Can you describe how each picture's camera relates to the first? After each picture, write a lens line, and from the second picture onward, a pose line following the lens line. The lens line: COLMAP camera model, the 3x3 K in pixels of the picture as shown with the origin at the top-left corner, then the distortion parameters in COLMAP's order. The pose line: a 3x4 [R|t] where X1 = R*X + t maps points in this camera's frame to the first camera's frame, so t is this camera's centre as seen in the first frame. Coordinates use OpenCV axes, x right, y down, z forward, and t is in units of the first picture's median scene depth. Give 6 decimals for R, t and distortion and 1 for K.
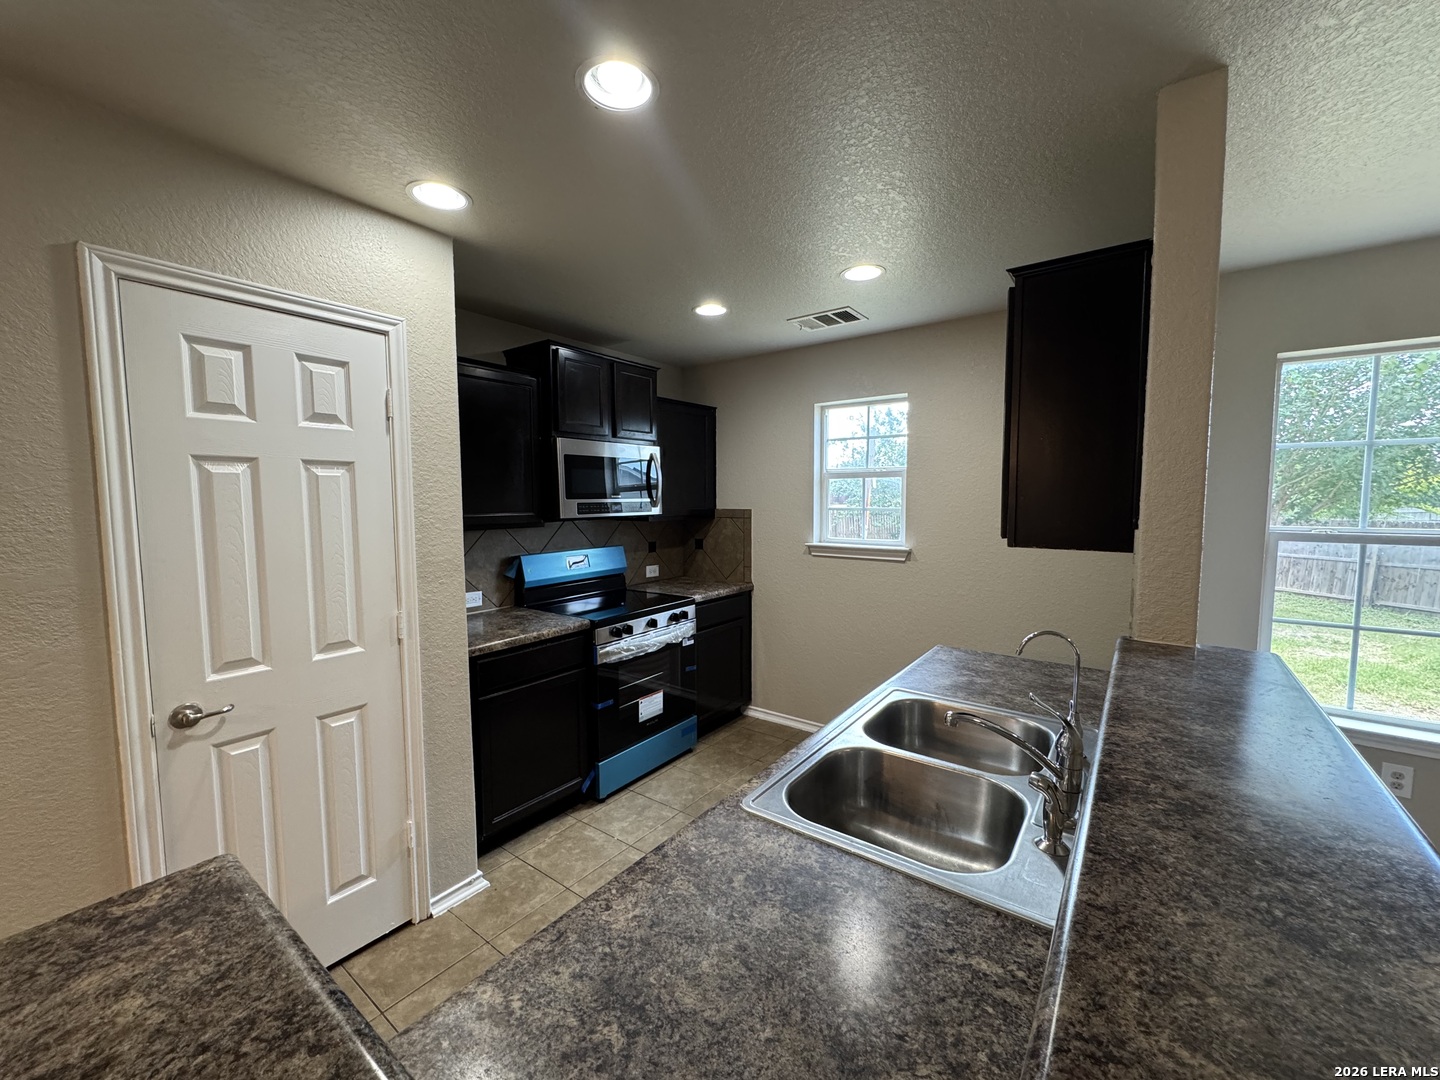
lens RADIAL K [[574.9, 0, 719.3], [0, 574.9, 542.6], [0, 0, 1]] dist [-0.001194, -0.000330]
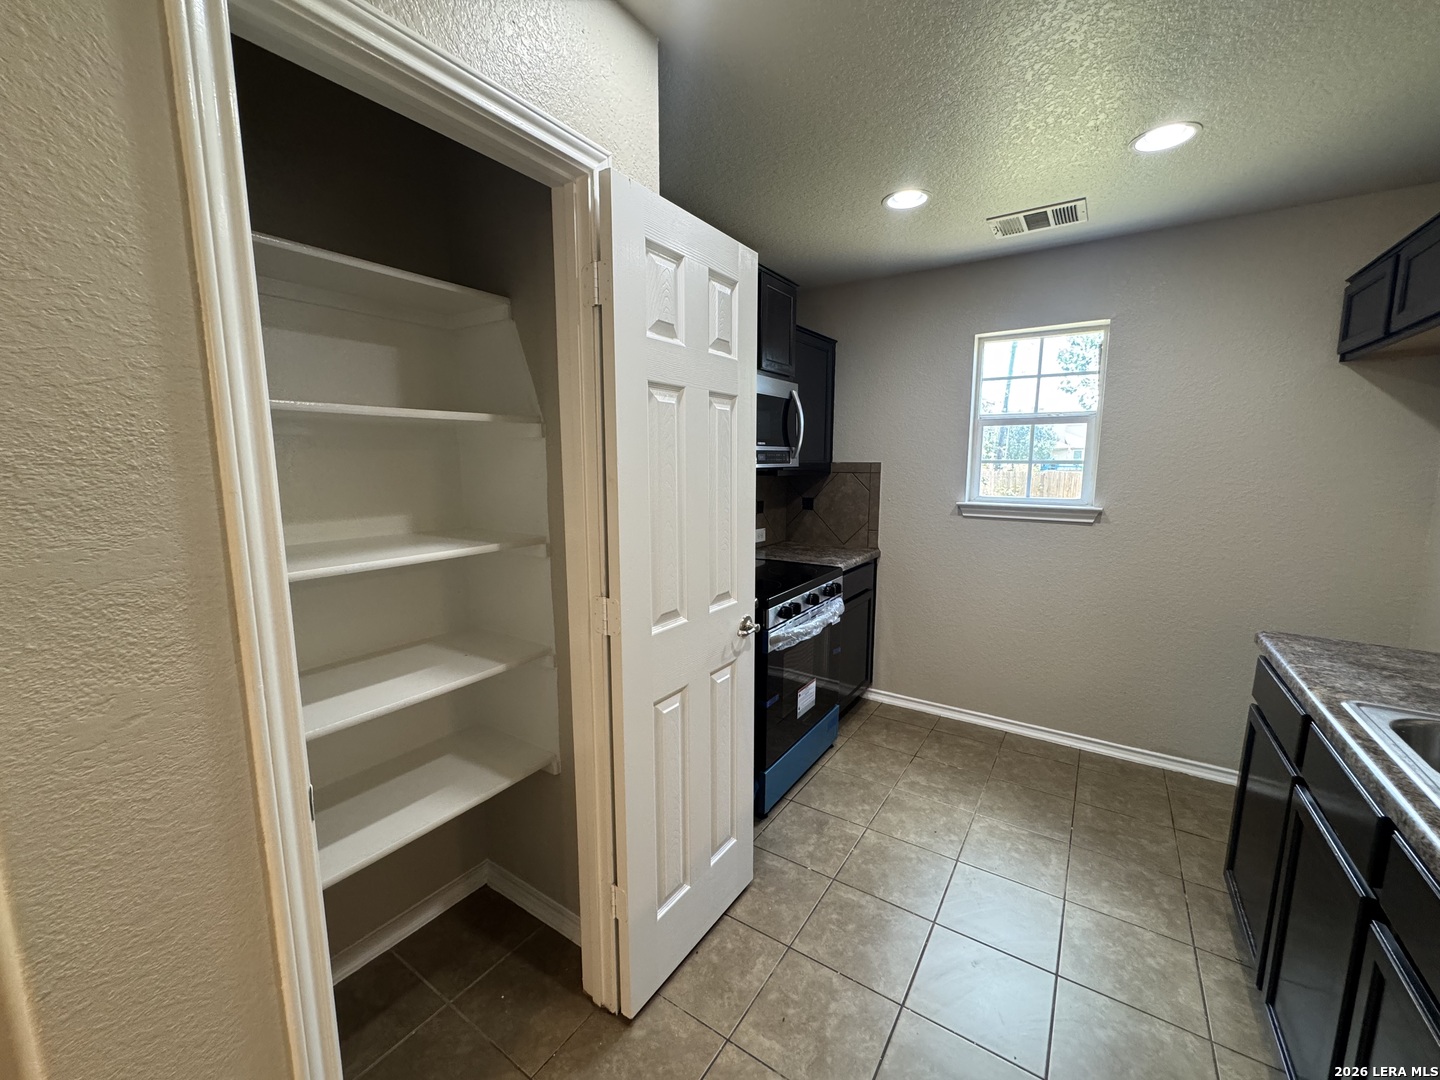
lens RADIAL K [[574.9, 0, 718.8], [0, 574.9, 542.0], [0, 0, 1]] dist [-0.001194, -0.000330]
pose [[0.998762, -0.002993, 0.049651, -0.276283], [-0.000164, 0.997985, 0.063446, 0.006566], [-0.049741, -0.063376, 0.996749, 0.188230]]
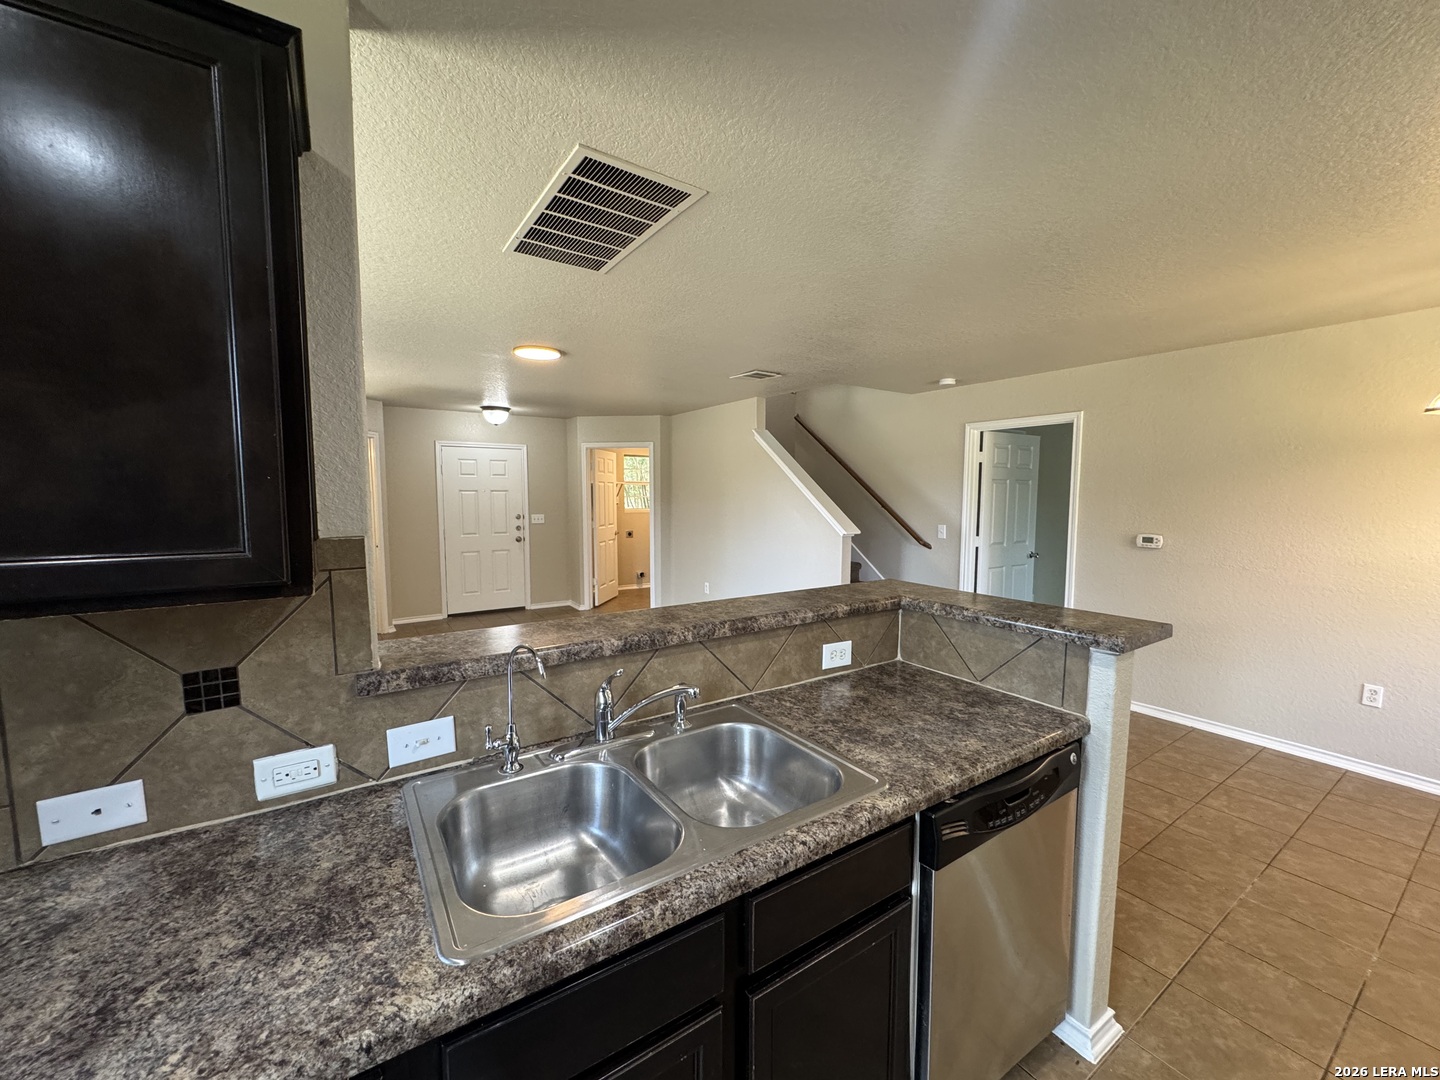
lens RADIAL K [[574.9, 0, 715.7], [0, 574.9, 543.6], [0, 0, 1]] dist [-0.001194, -0.000330]
pose [[-0.940113, -0.030133, 0.339528, -0.003409], [0.027870, 0.985955, 0.164671, -0.057734], [-0.339722, 0.164272, -0.926069, 0.693122]]
